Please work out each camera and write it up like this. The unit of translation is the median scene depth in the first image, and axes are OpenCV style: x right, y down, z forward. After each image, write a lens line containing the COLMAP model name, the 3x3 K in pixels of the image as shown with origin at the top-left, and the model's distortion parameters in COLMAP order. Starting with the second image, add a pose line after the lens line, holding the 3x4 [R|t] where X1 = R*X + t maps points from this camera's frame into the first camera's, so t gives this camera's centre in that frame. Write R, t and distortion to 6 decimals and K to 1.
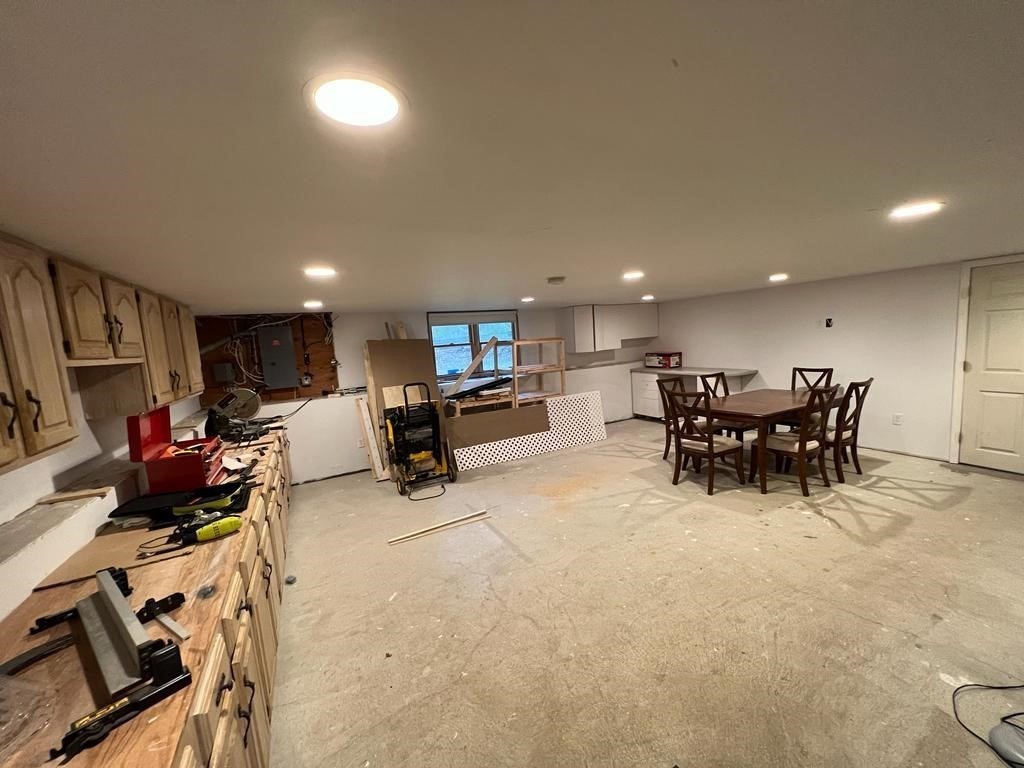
lens RADIAL K [[428.1, 0, 511.3], [0, 428.1, 387.6], [0, 0, 1]] dist [-0.003404, -0.000244]
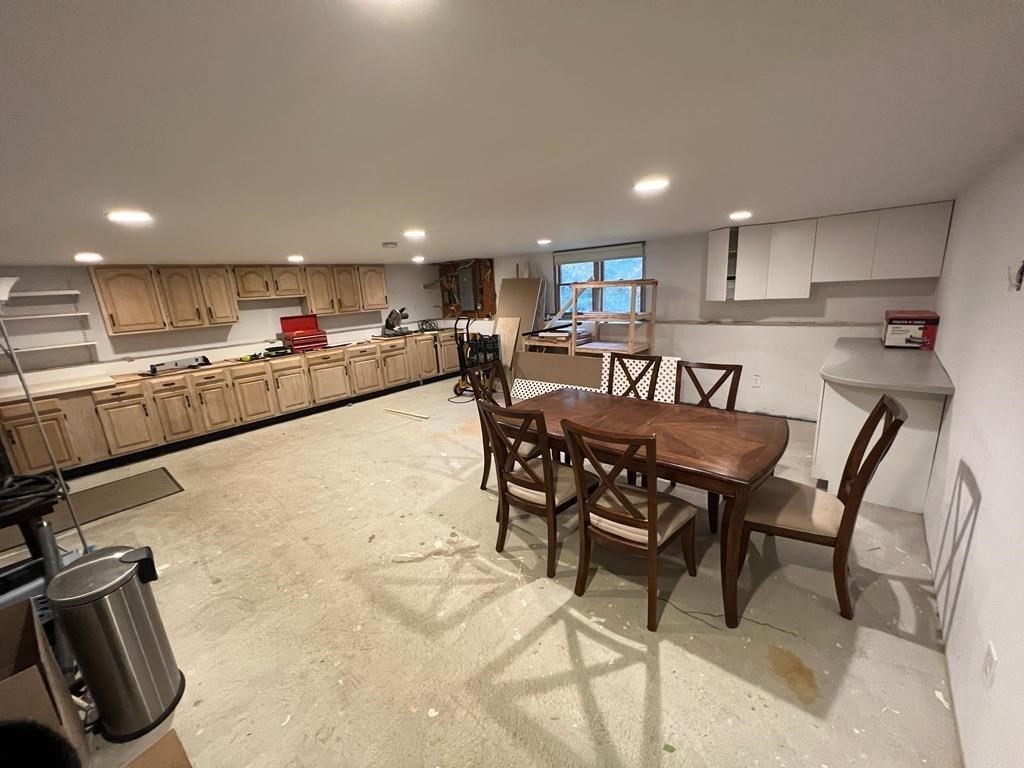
lens RADIAL K [[428.1, 0, 512.1], [0, 428.1, 391.0], [0, 0, 1]] dist [-0.003404, -0.000244]
pose [[0.337763, 0.274333, -0.900365, 1.300100], [-0.072505, 0.961323, 0.265707, -0.184774], [0.938435, -0.024465, 0.344590, 0.822447]]
